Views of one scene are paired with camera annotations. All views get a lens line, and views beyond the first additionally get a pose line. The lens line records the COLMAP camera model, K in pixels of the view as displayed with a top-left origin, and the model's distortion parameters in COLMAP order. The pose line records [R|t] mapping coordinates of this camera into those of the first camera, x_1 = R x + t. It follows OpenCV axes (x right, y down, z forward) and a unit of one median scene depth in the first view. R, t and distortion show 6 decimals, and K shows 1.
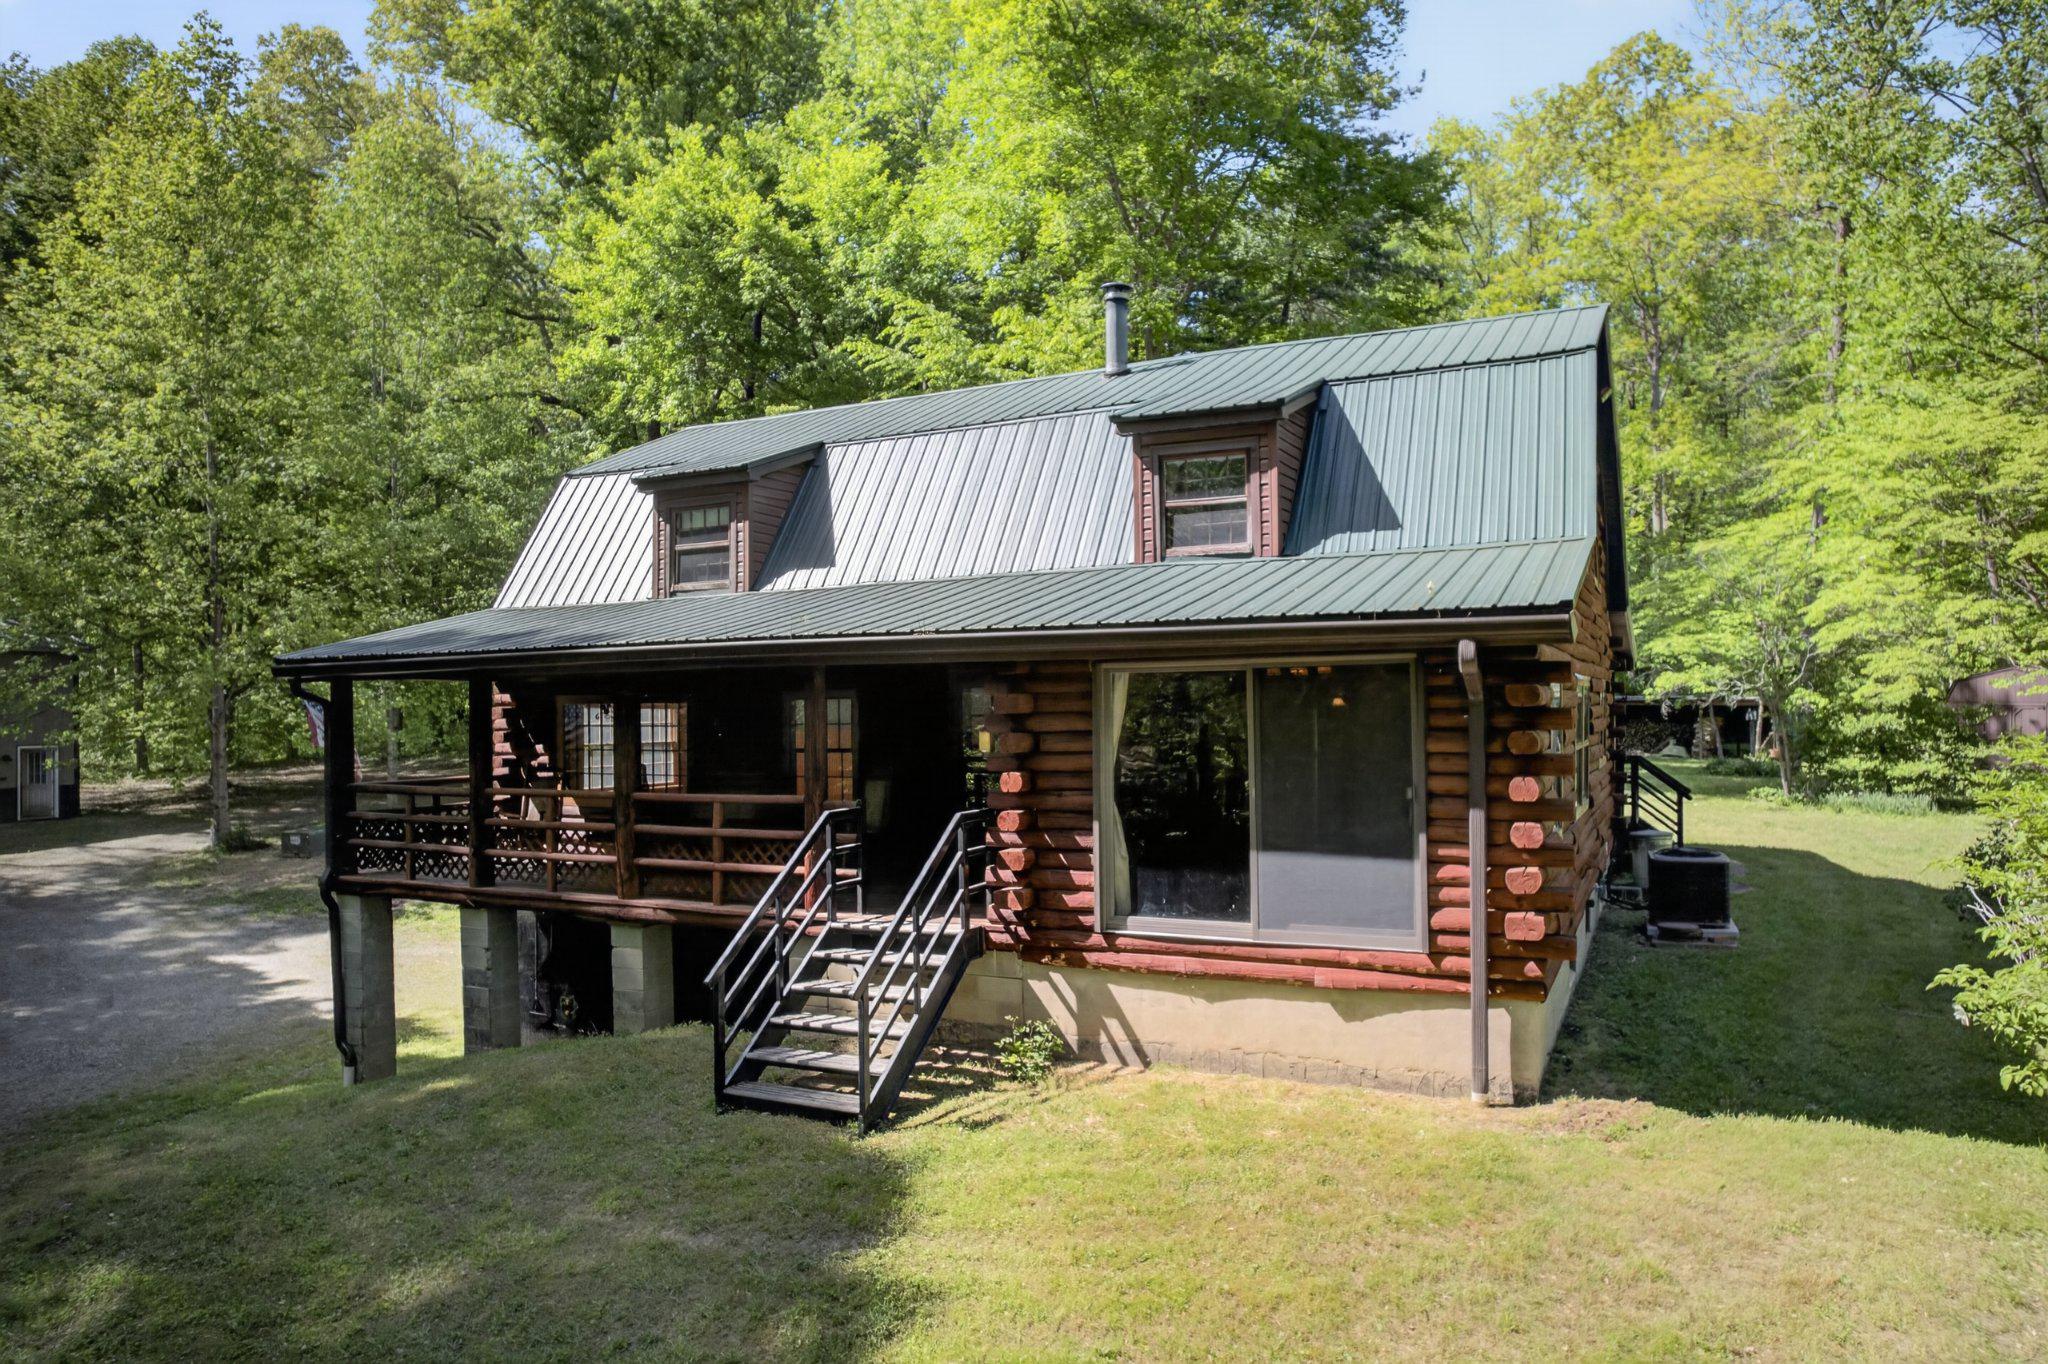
lens RADIAL K [[1298.5, 0, 1033.3], [0, 1298.5, 705.7], [0, 0, 1]] dist [-0.015303, -0.000514]
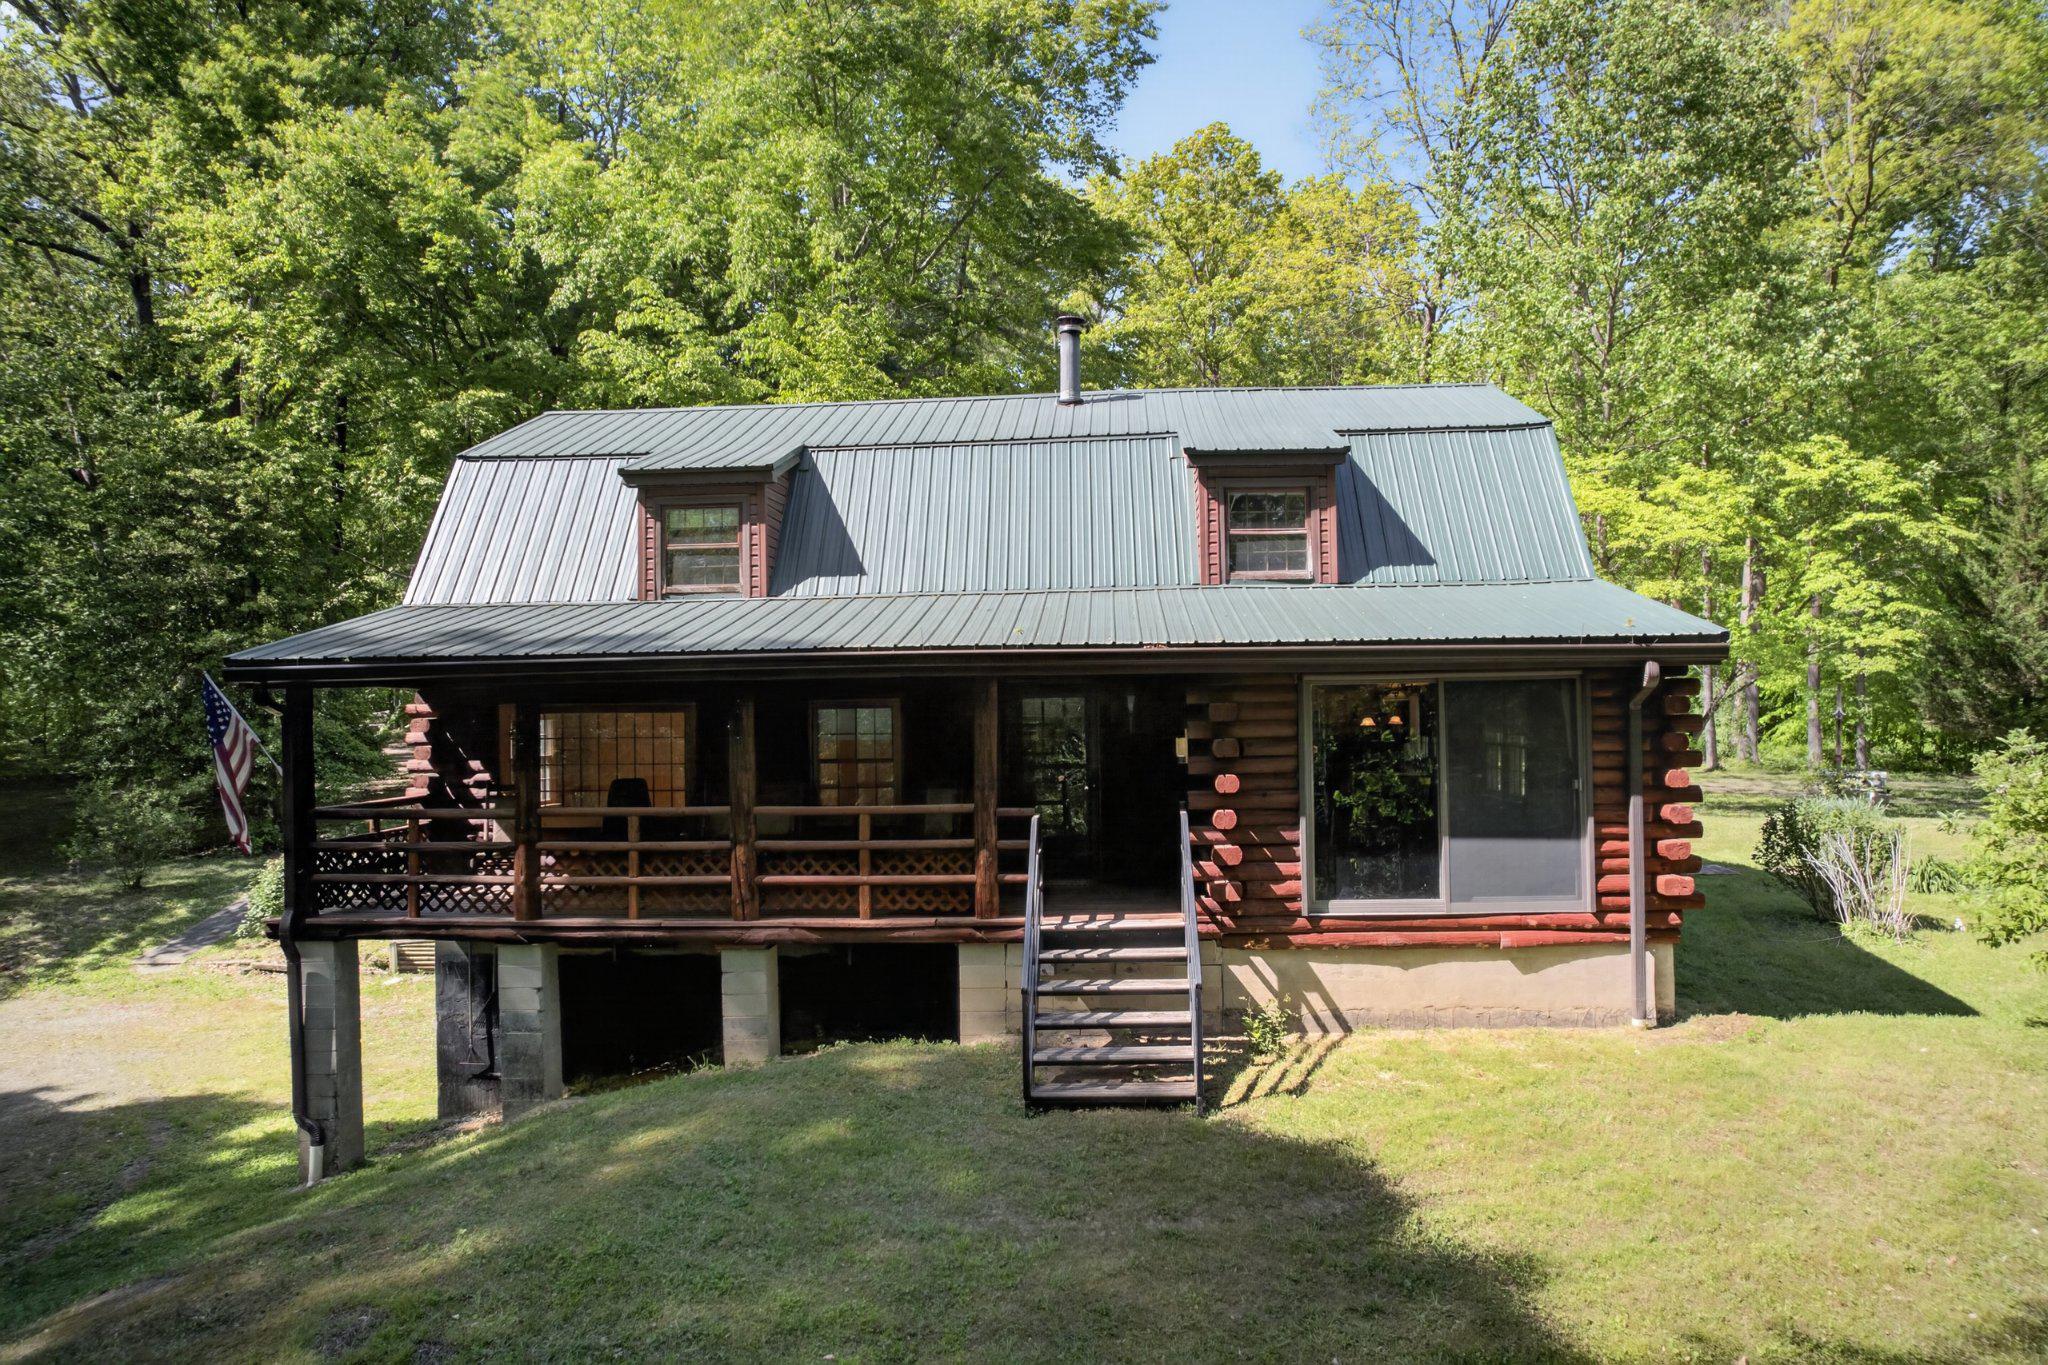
lens RADIAL K [[1298.5, 0, 1033.3], [0, 1298.5, 706.2], [0, 0, 1]] dist [-0.015303, -0.000514]
pose [[0.921664, -0.000890, 0.387989, -0.598526], [0.003646, 0.999973, -0.006367, -0.000443], [-0.387973, 0.007283, 0.921642, 0.056459]]
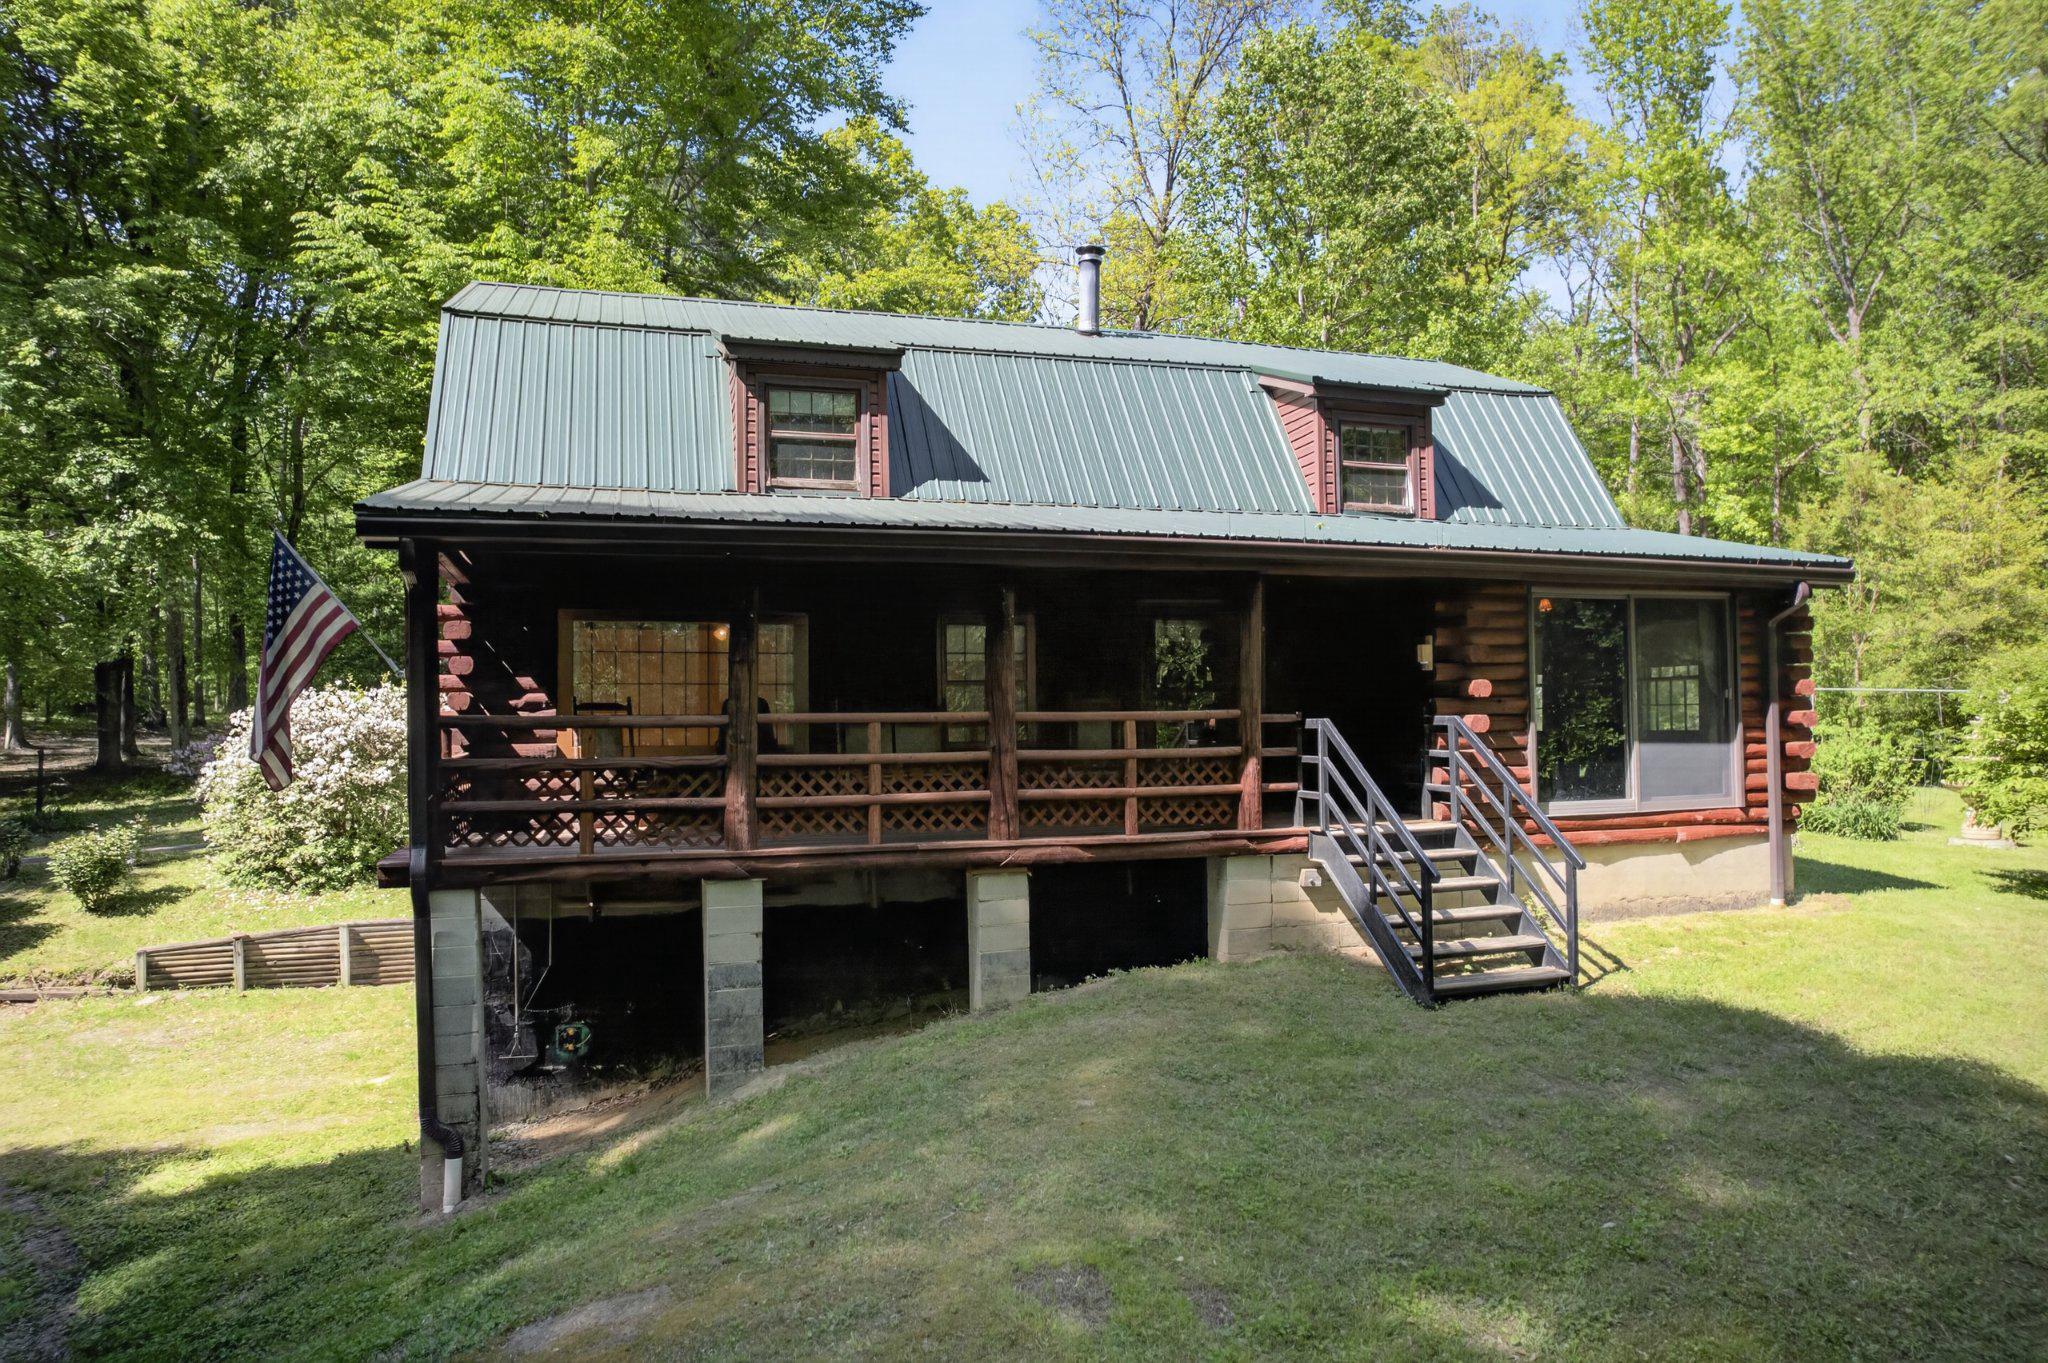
lens RADIAL K [[1328.4, 0, 1034.3], [0, 1328.4, 676.5], [0, 0, 1]] dist [-0.057049, 0.082654]
pose [[0.716786, 0.028185, 0.696723, -1.102340], [0.000730, 0.999152, -0.041171, 0.096112], [-0.697292, 0.030019, 0.716158, 0.454894]]
